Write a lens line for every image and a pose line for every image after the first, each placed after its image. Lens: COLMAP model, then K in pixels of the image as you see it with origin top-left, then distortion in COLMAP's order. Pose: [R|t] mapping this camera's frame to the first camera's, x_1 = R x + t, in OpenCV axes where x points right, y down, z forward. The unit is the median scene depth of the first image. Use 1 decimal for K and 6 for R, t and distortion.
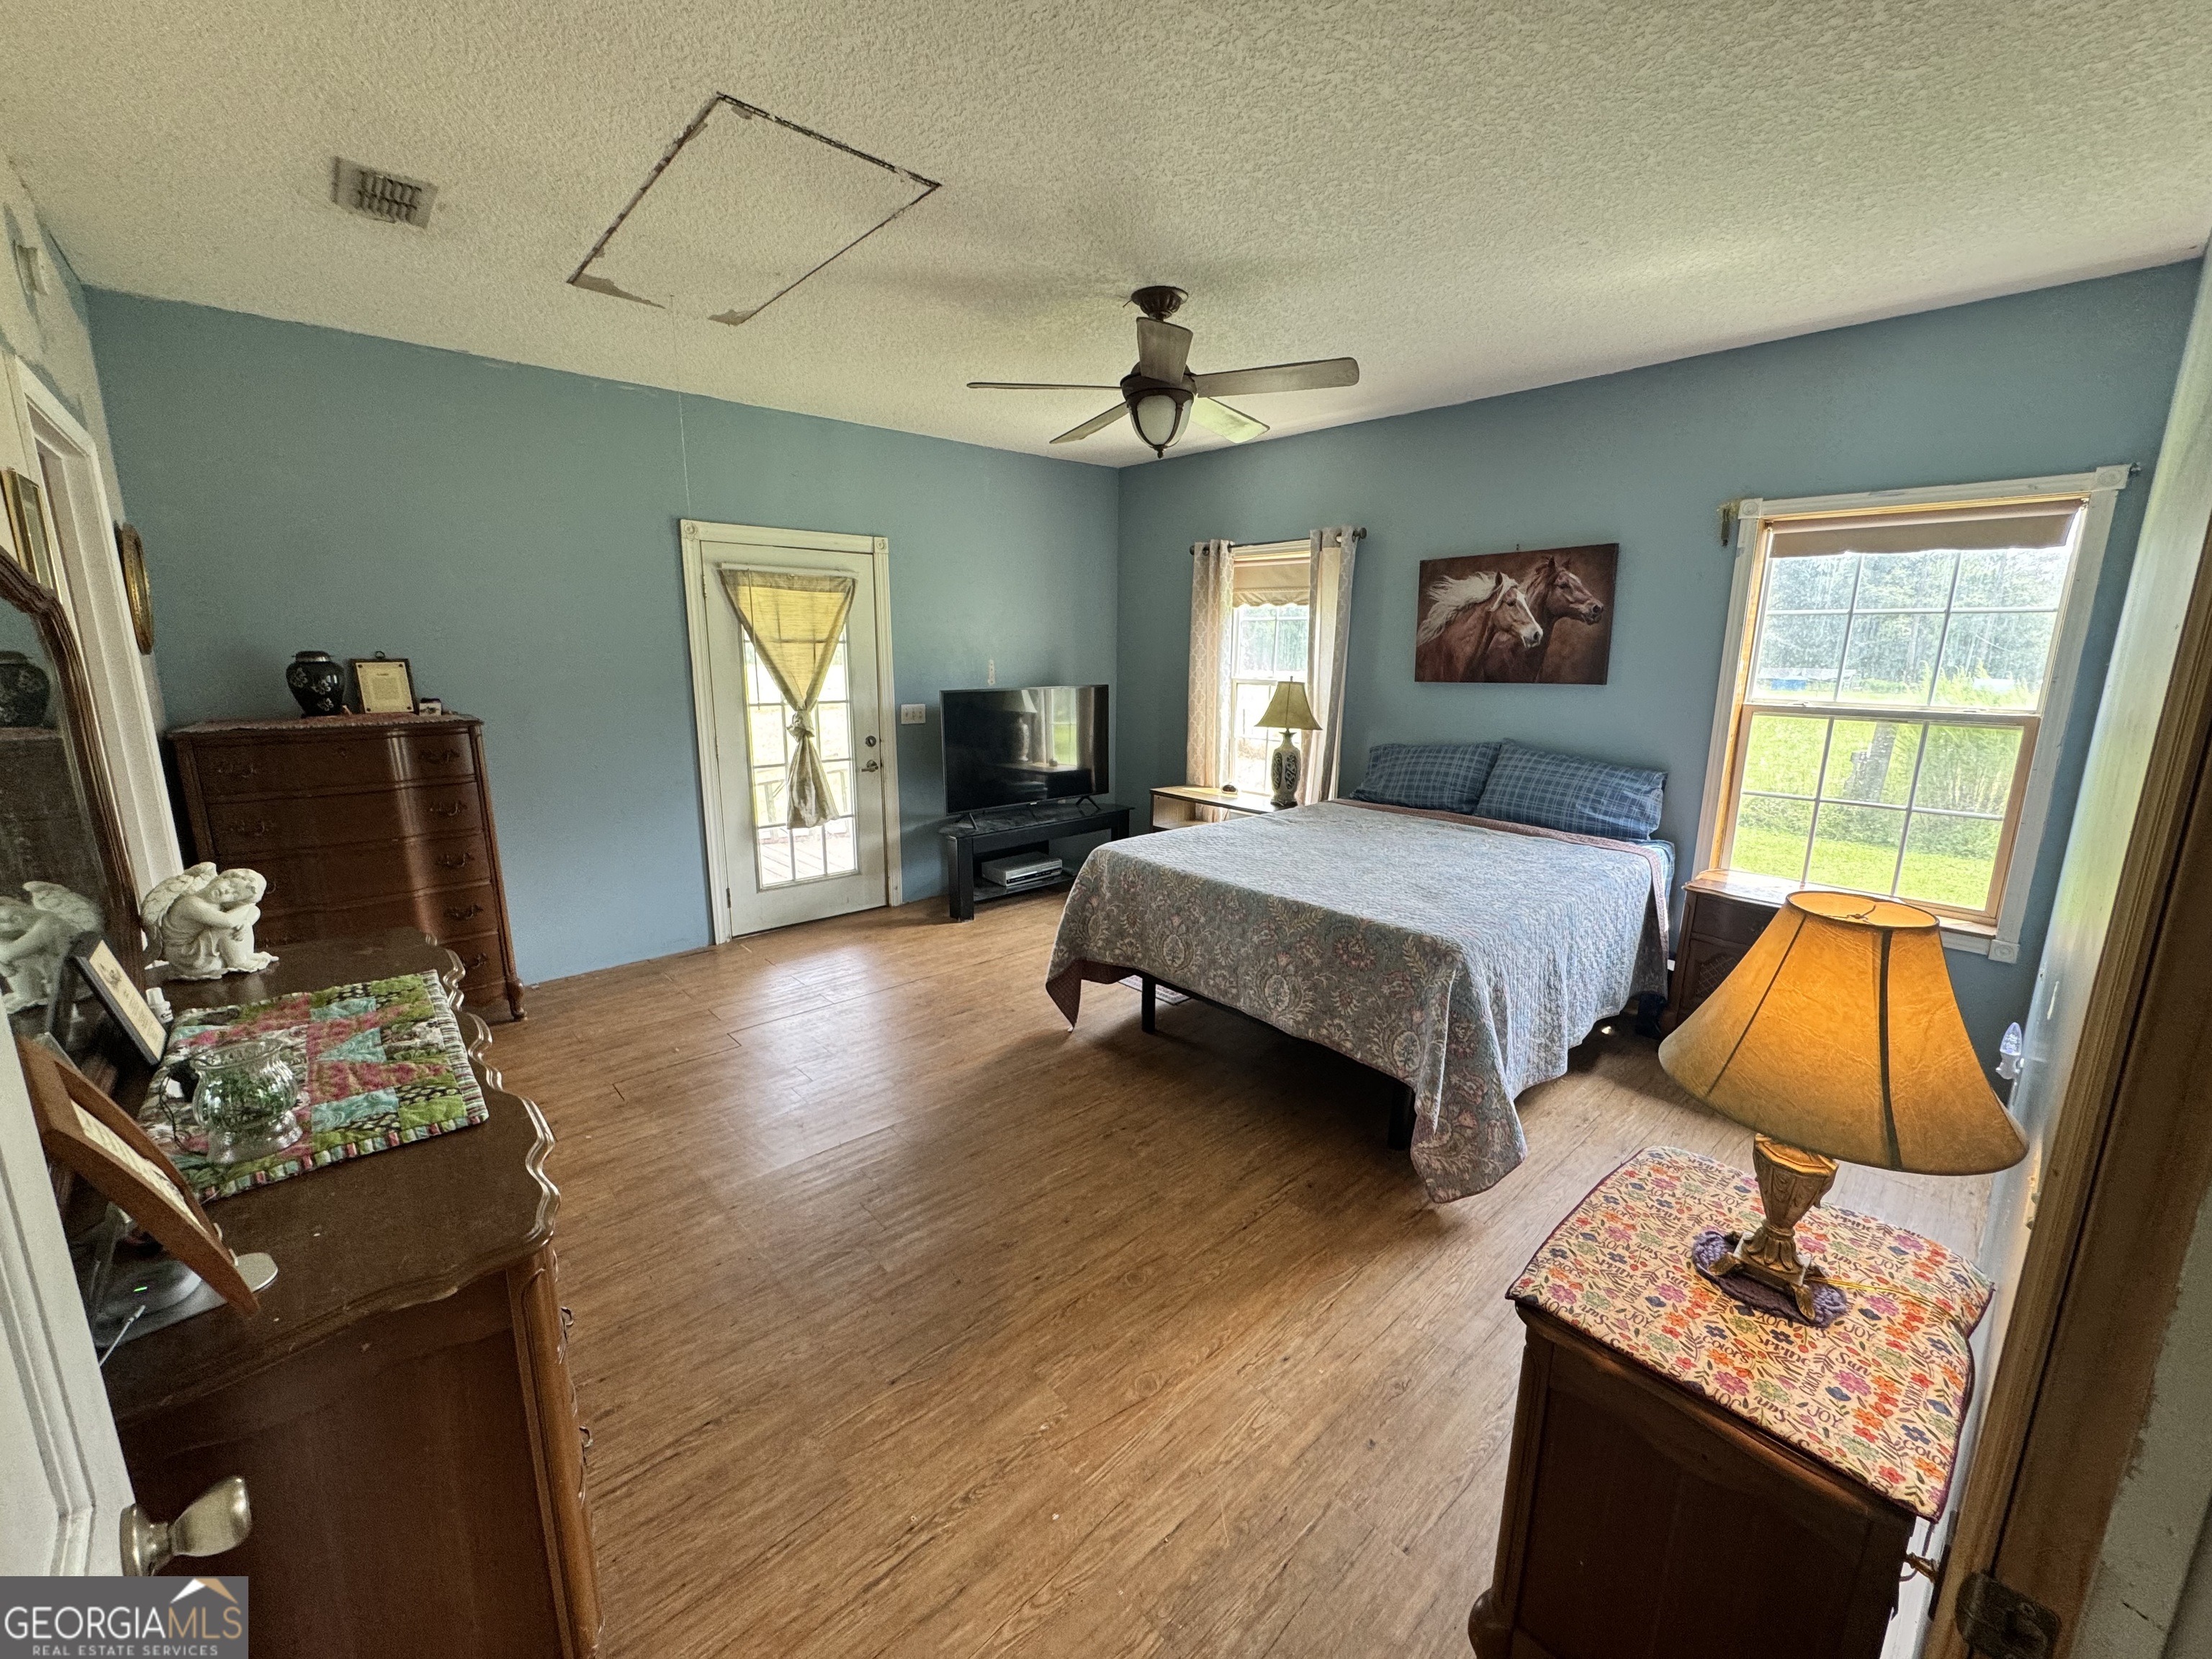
lens RADIAL K [[881.7, 0, 1110.0], [0, 881.7, 829.7], [0, 0, 1]] dist [-0.002919, 0.000399]
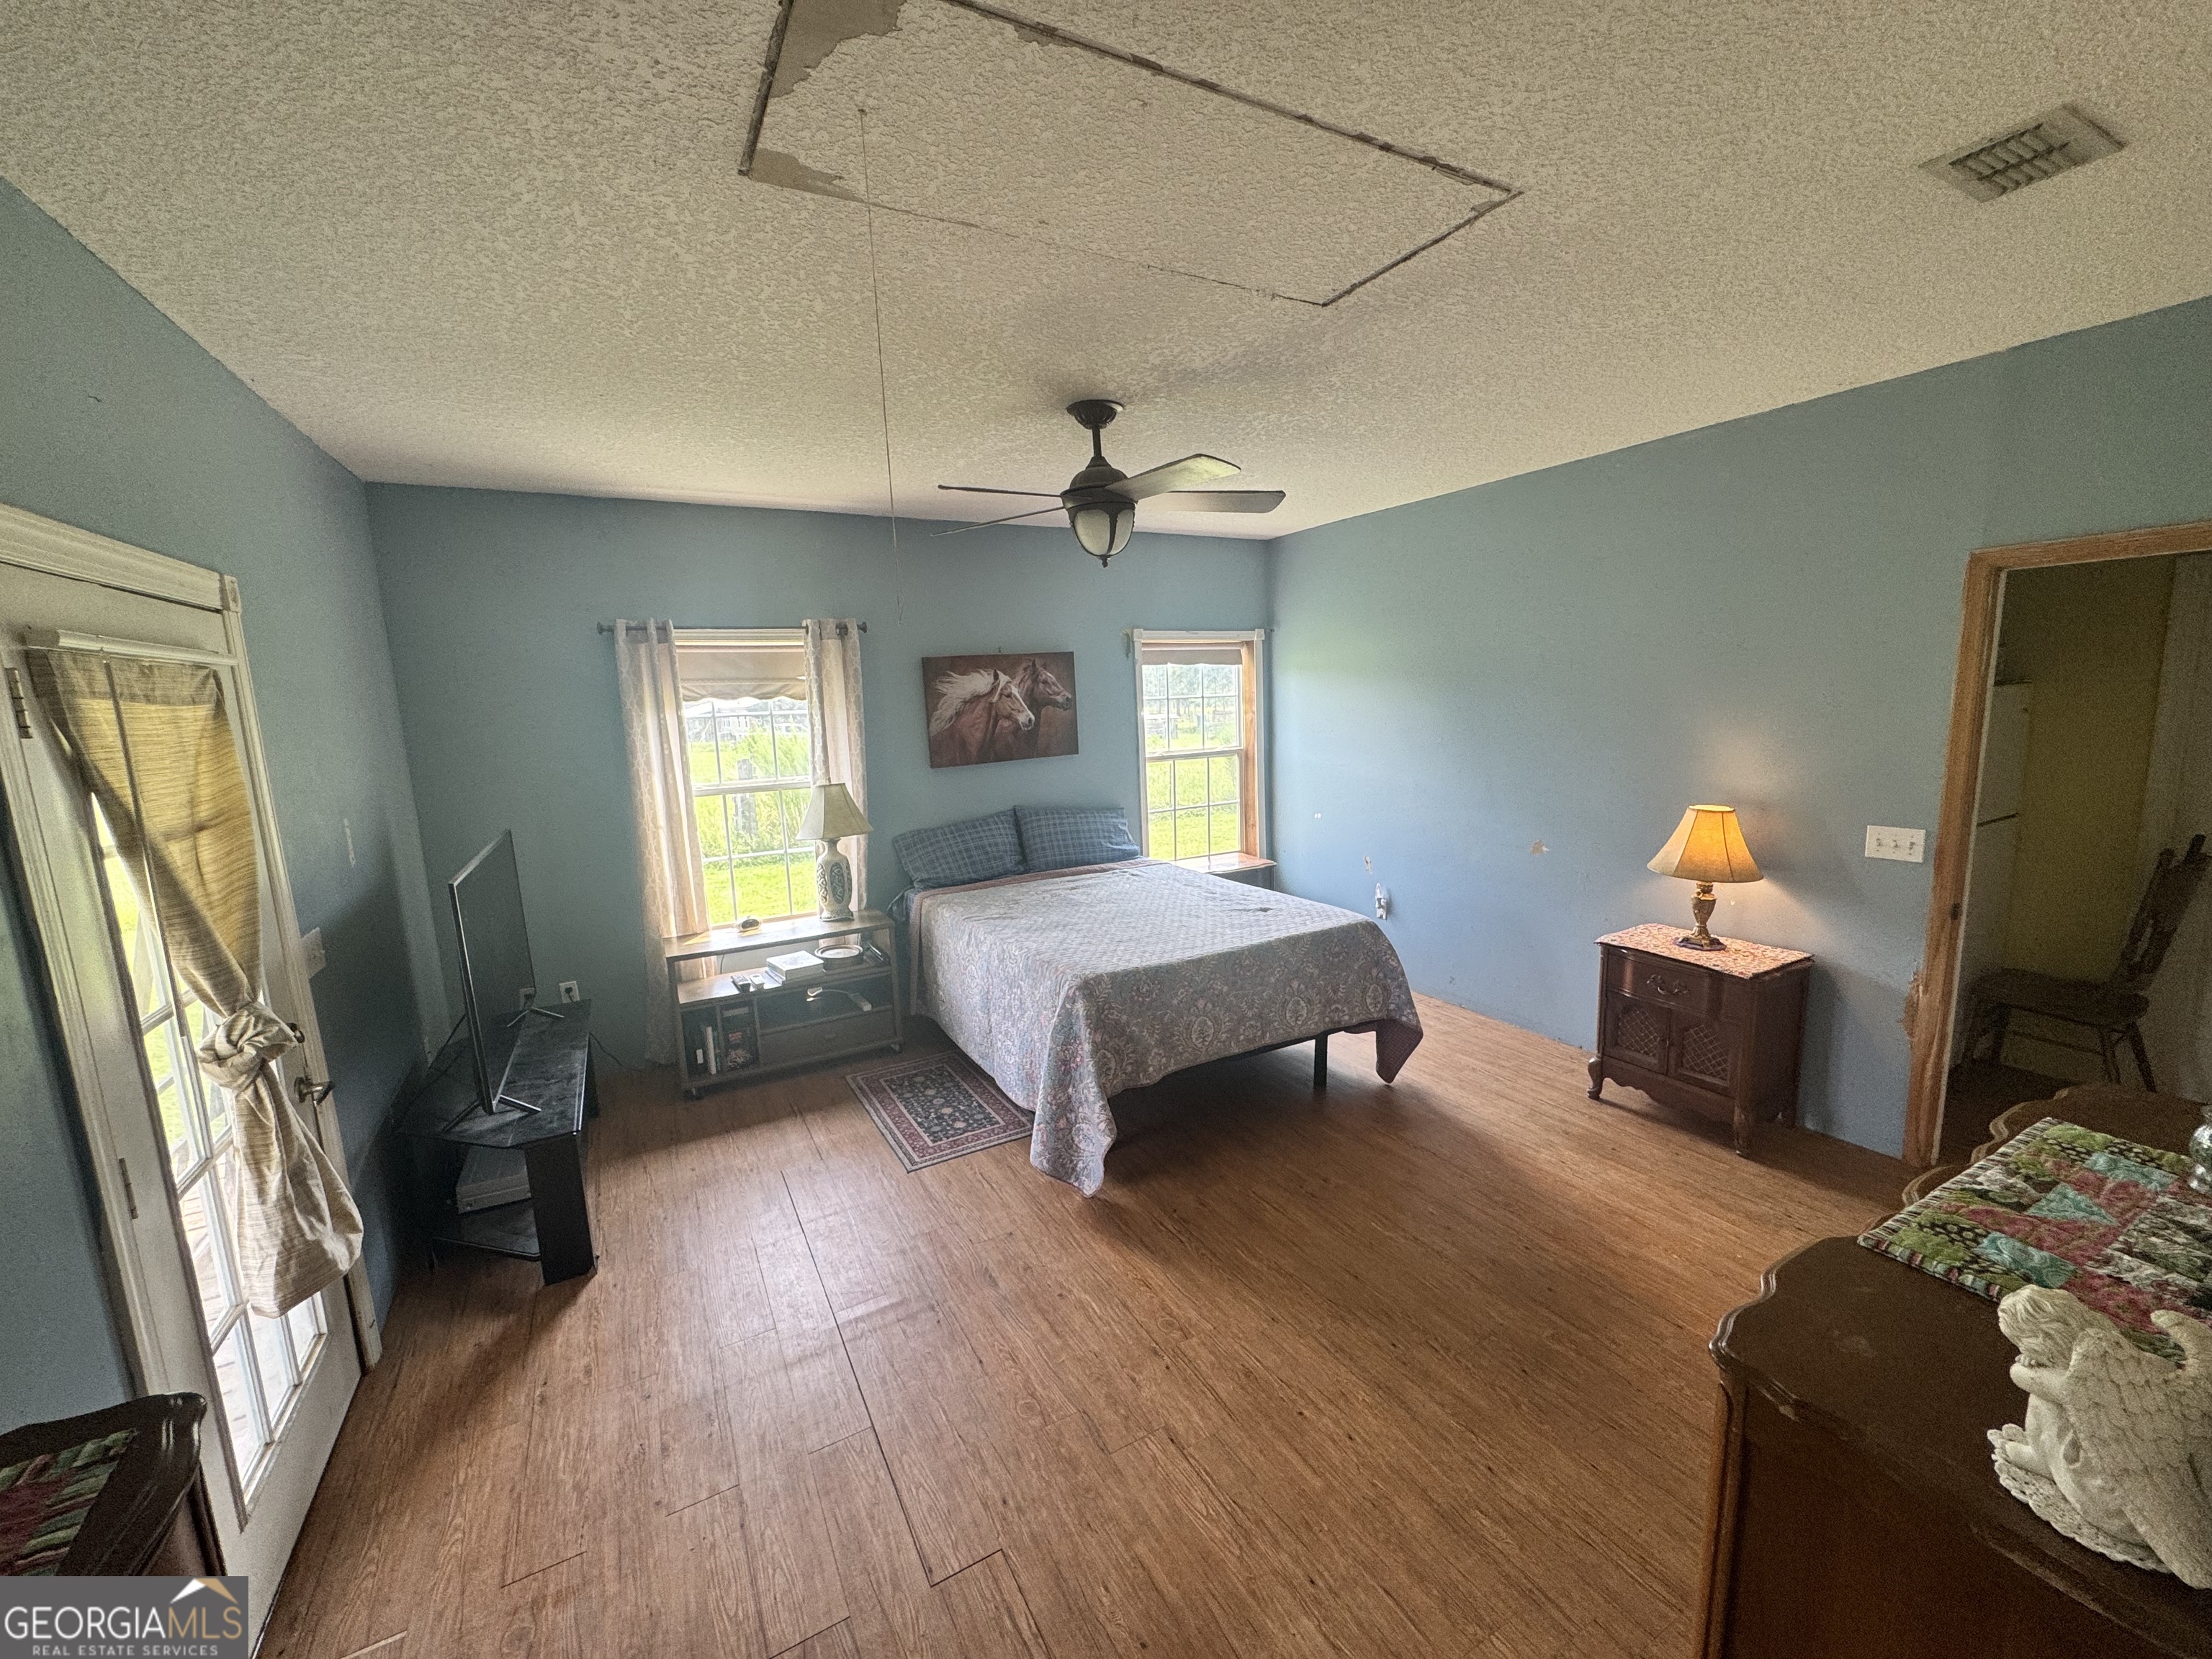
lens RADIAL K [[881.7, 0, 1104.0], [0, 881.7, 828.5], [0, 0, 1]] dist [-0.002919, 0.000399]
pose [[0.233794, -0.167971, 0.957667, -0.709177], [0.238903, 0.964692, 0.110880, -0.186270], [-0.942478, 0.202867, 0.265668, 0.600702]]
